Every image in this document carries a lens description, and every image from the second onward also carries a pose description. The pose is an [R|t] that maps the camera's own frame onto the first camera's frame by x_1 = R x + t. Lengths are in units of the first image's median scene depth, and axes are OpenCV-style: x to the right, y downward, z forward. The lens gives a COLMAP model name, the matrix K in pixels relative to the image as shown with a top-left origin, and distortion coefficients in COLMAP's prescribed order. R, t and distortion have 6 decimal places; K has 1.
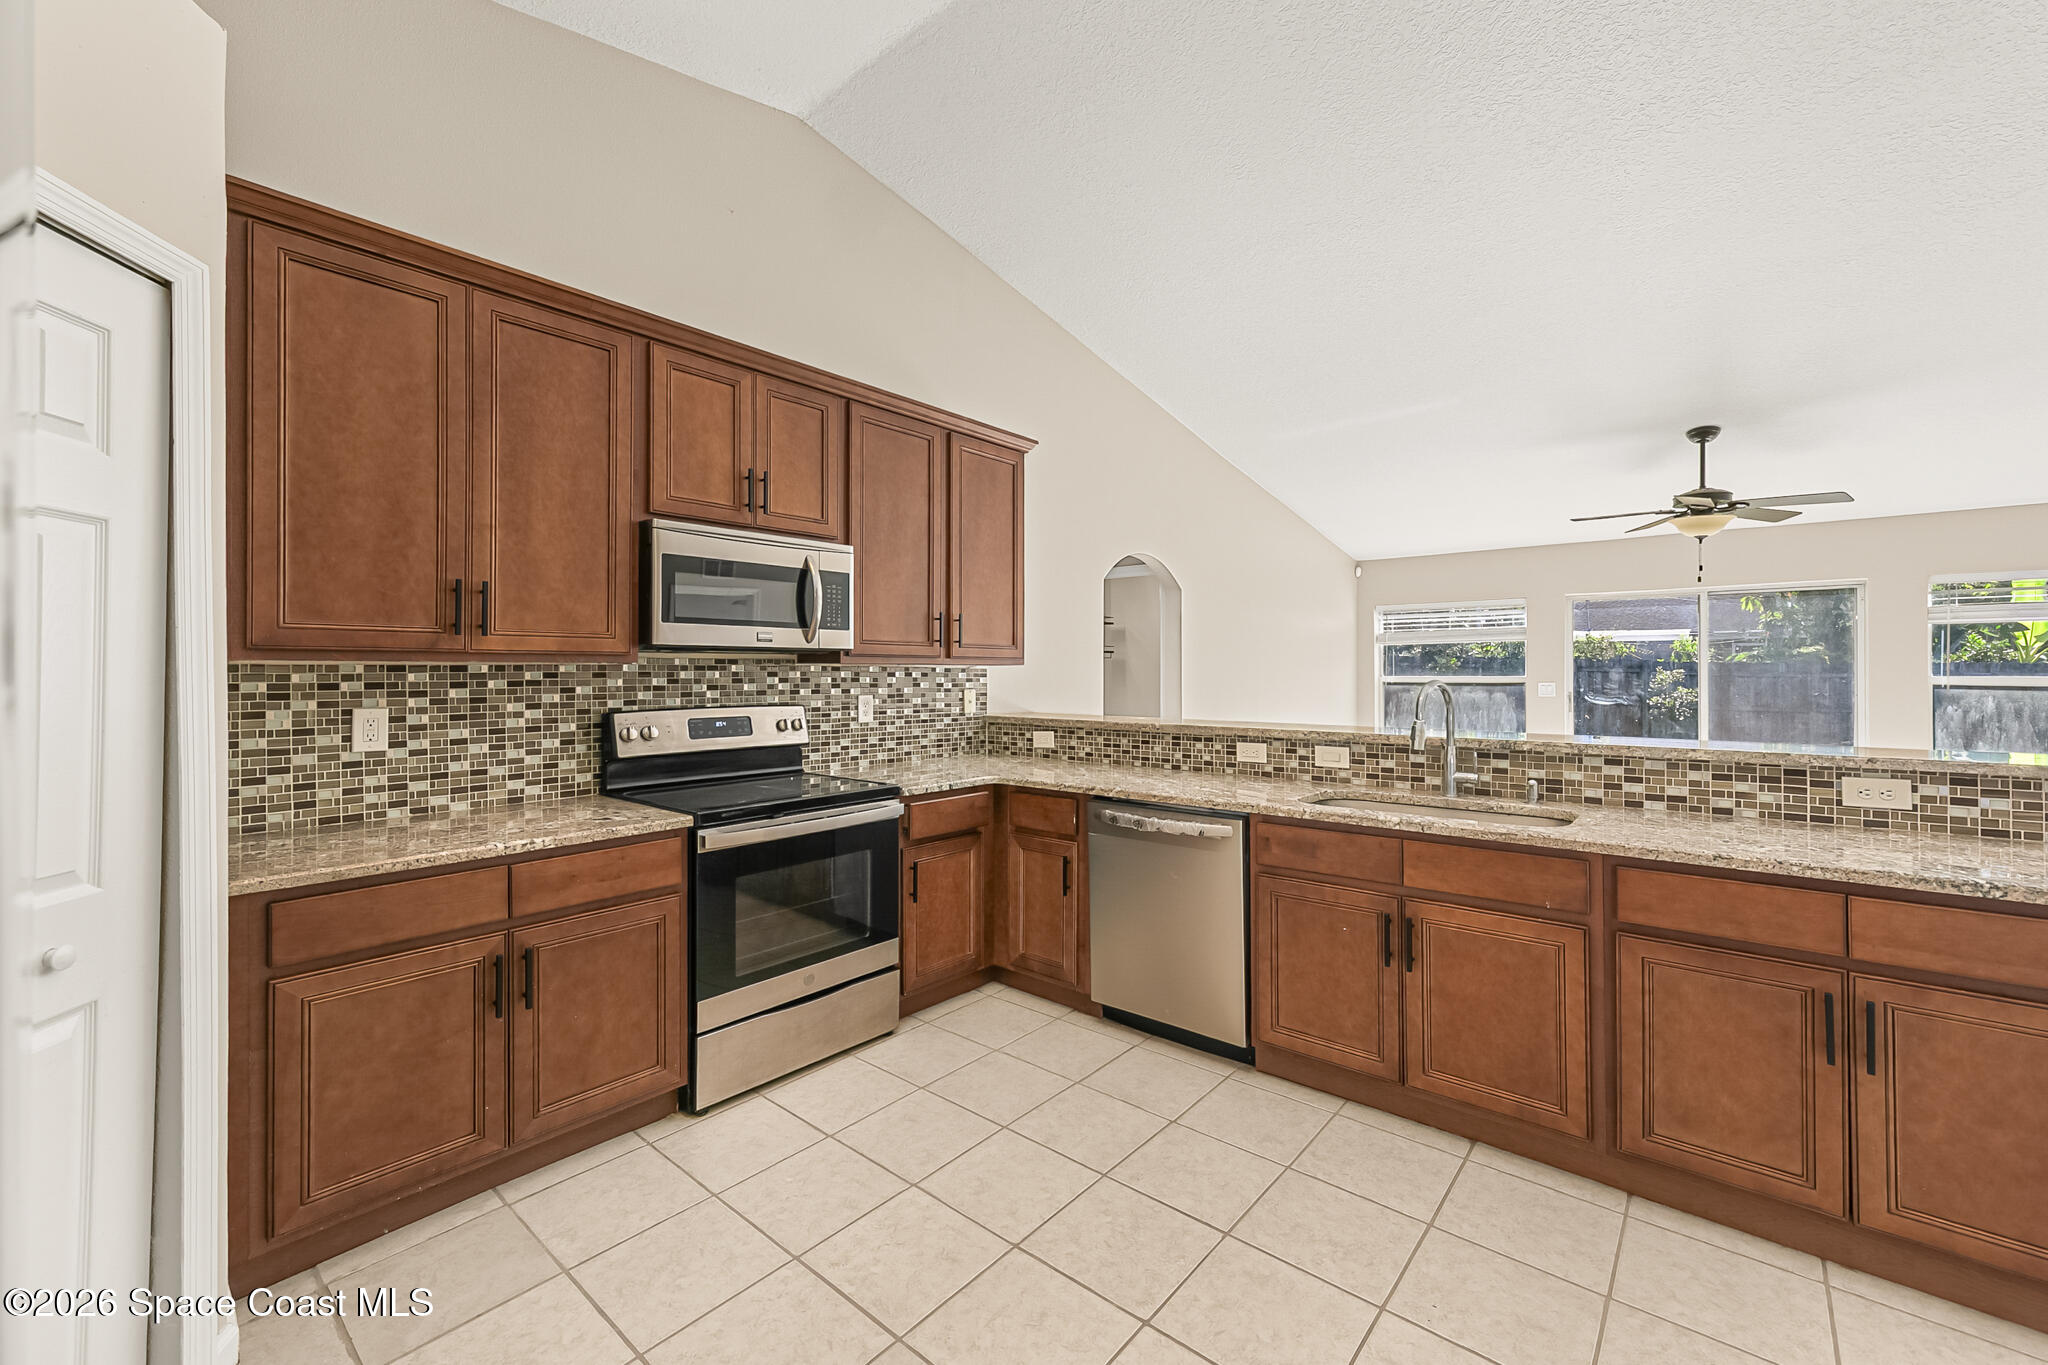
lens RADIAL K [[855.0, 0, 1054.6], [0, 855.0, 665.0], [0, 0, 1]] dist [0.007720, 0.000935]
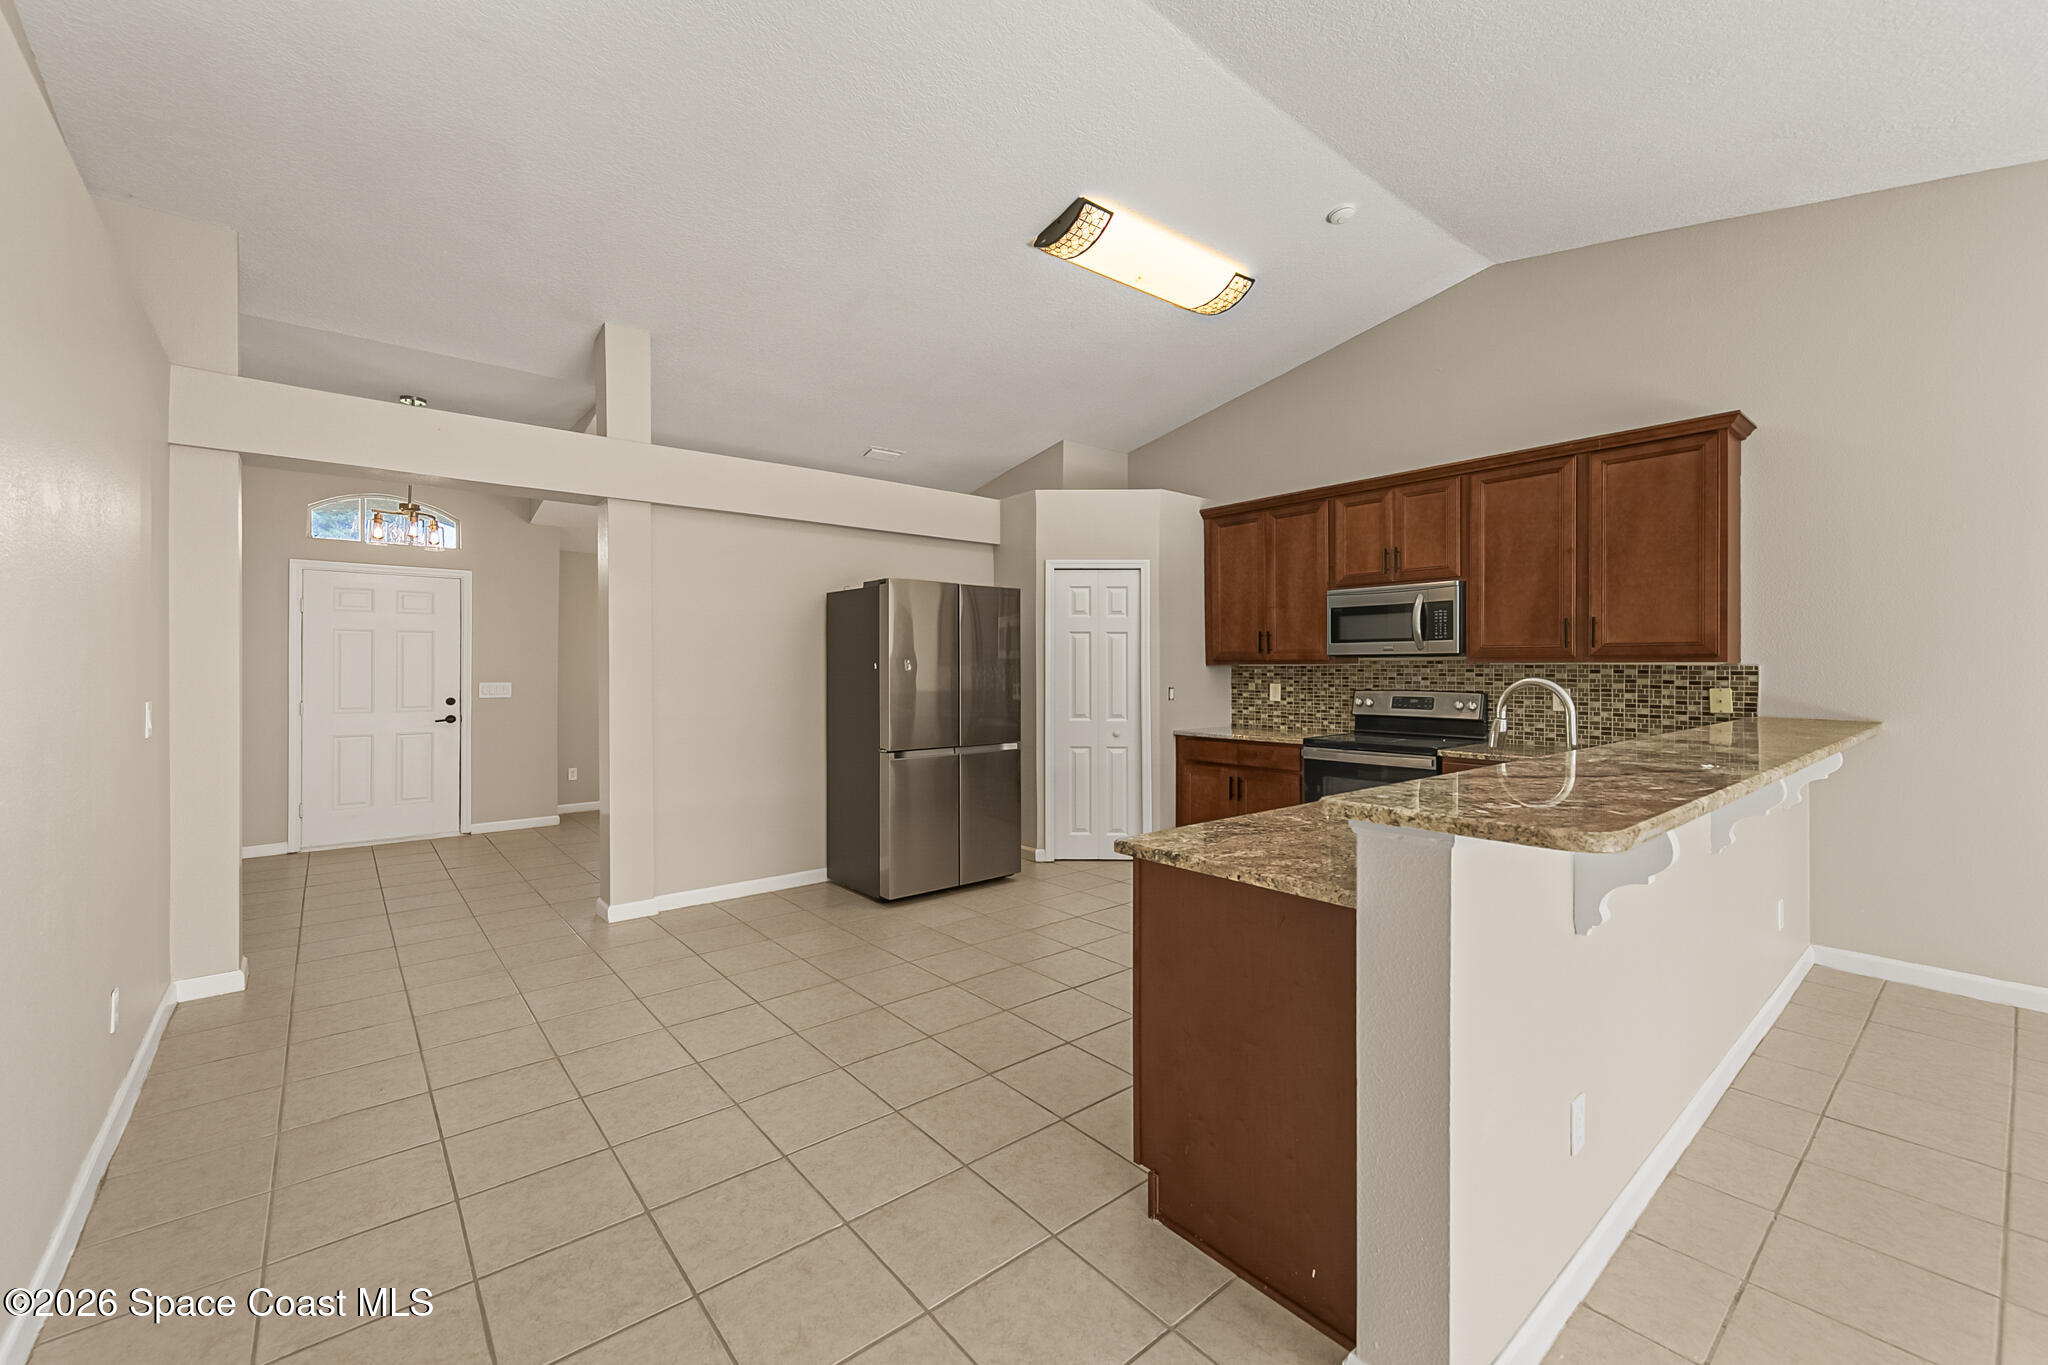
lens RADIAL K [[855.0, 0, 987.5], [0, 855.0, 674.1], [0, 0, 1]] dist [0.007720, 0.000935]
pose [[-0.227624, 0.004892, -0.973737, 1.569444], [0.004693, 0.999981, 0.003927, 0.008652], [0.973738, -0.003676, -0.227643, 0.658911]]
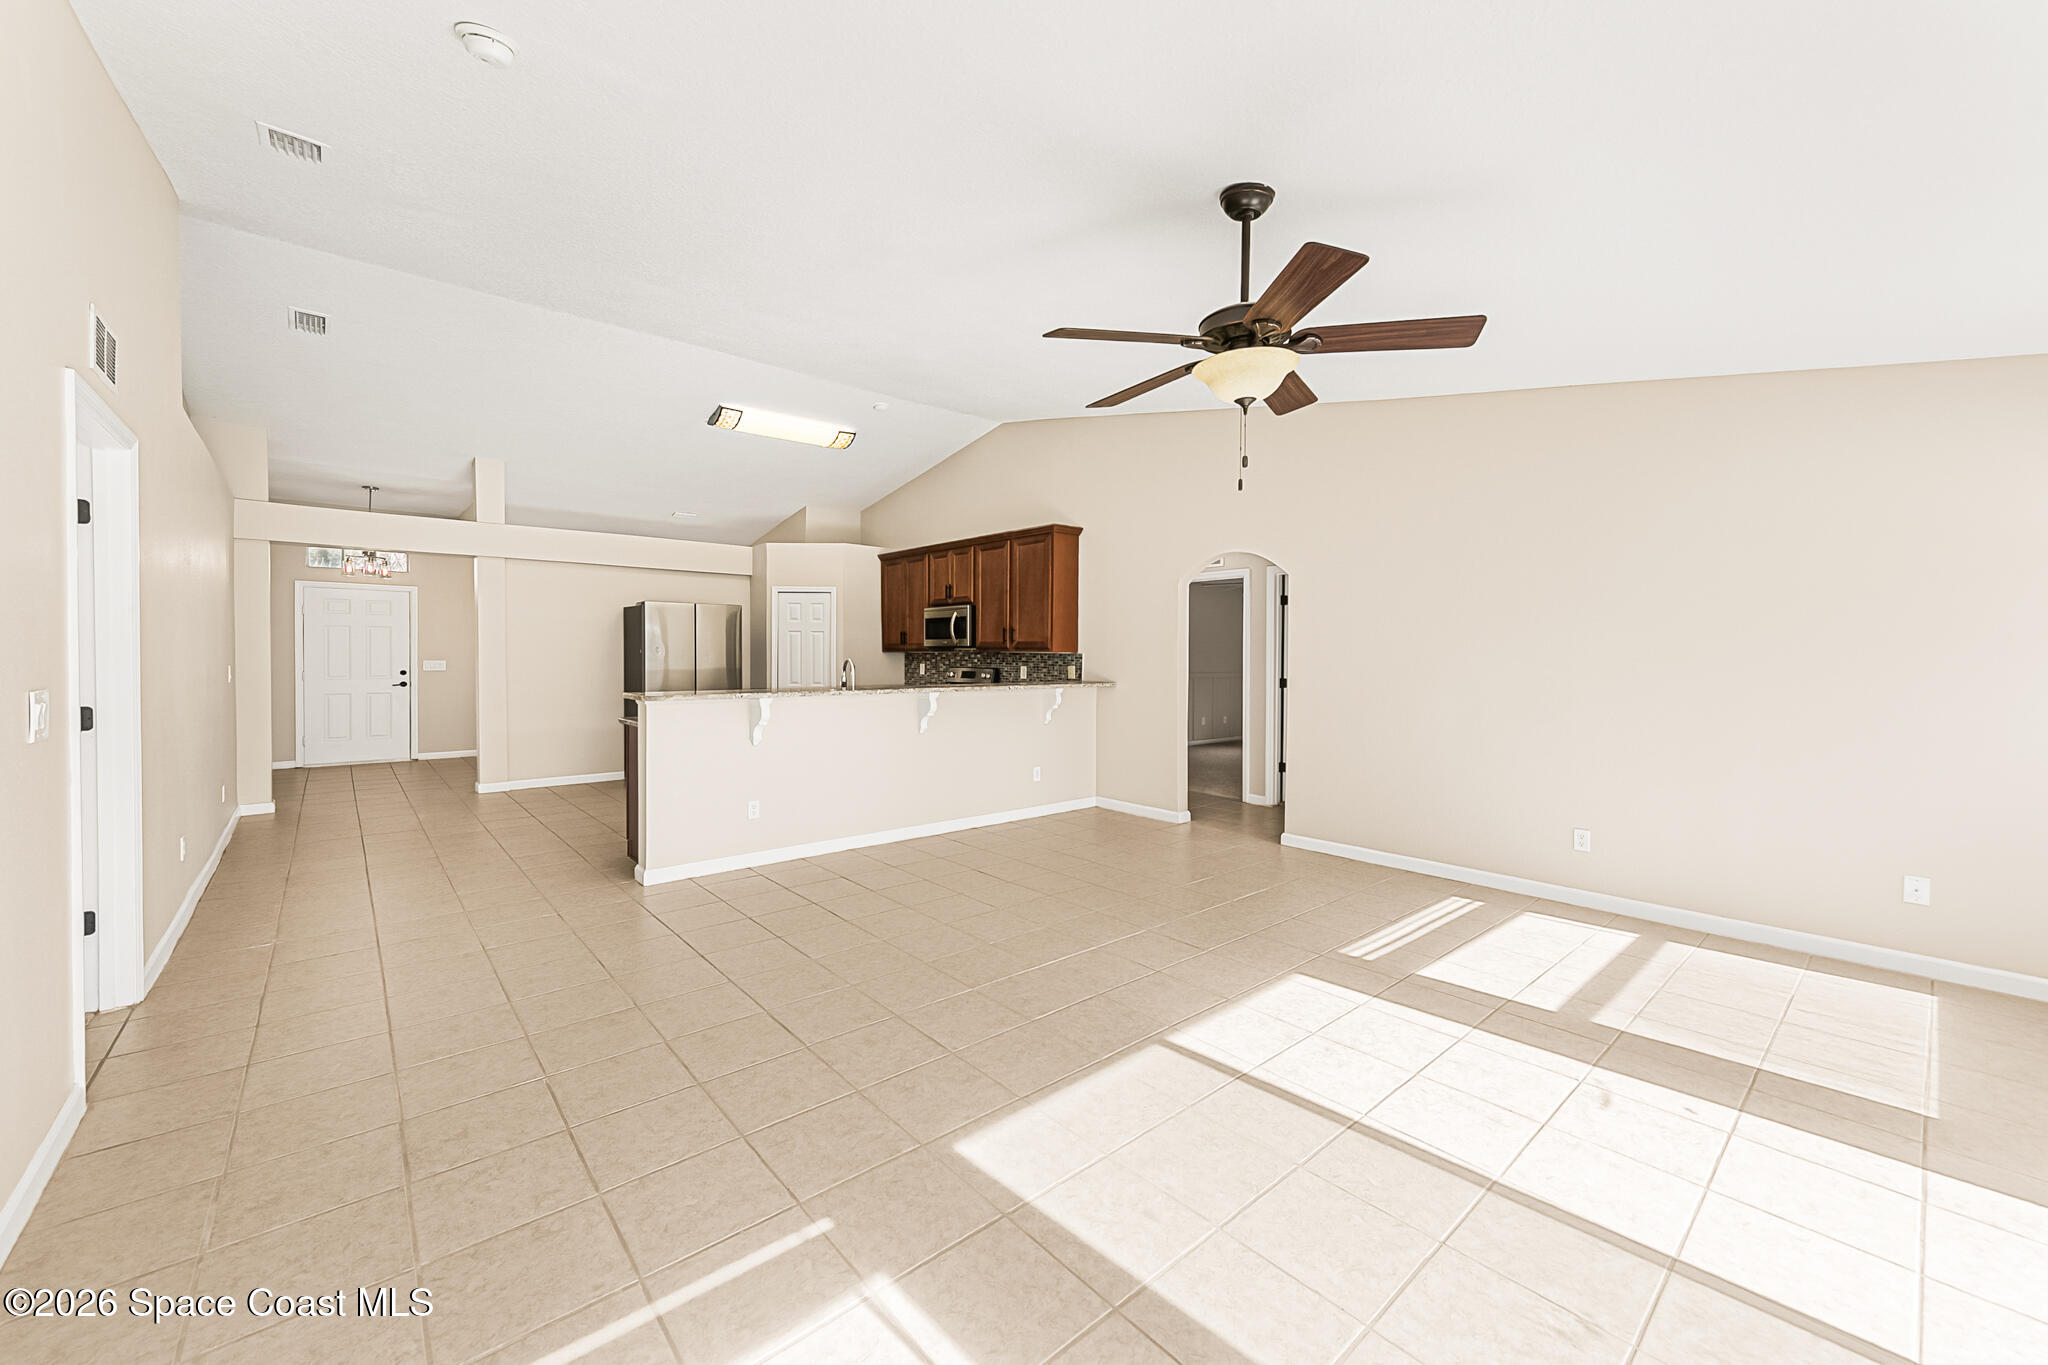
lens RADIAL K [[829.6, 0, 992.8], [0, 829.6, 671.0], [0, 0, 1]] dist [0.024721, -0.004288]
pose [[-0.216061, 0.018575, -0.976203, 2.528618], [-0.000649, 0.999816, 0.019168, 0.010177], [0.976380, 0.004775, -0.216009, 1.881464]]
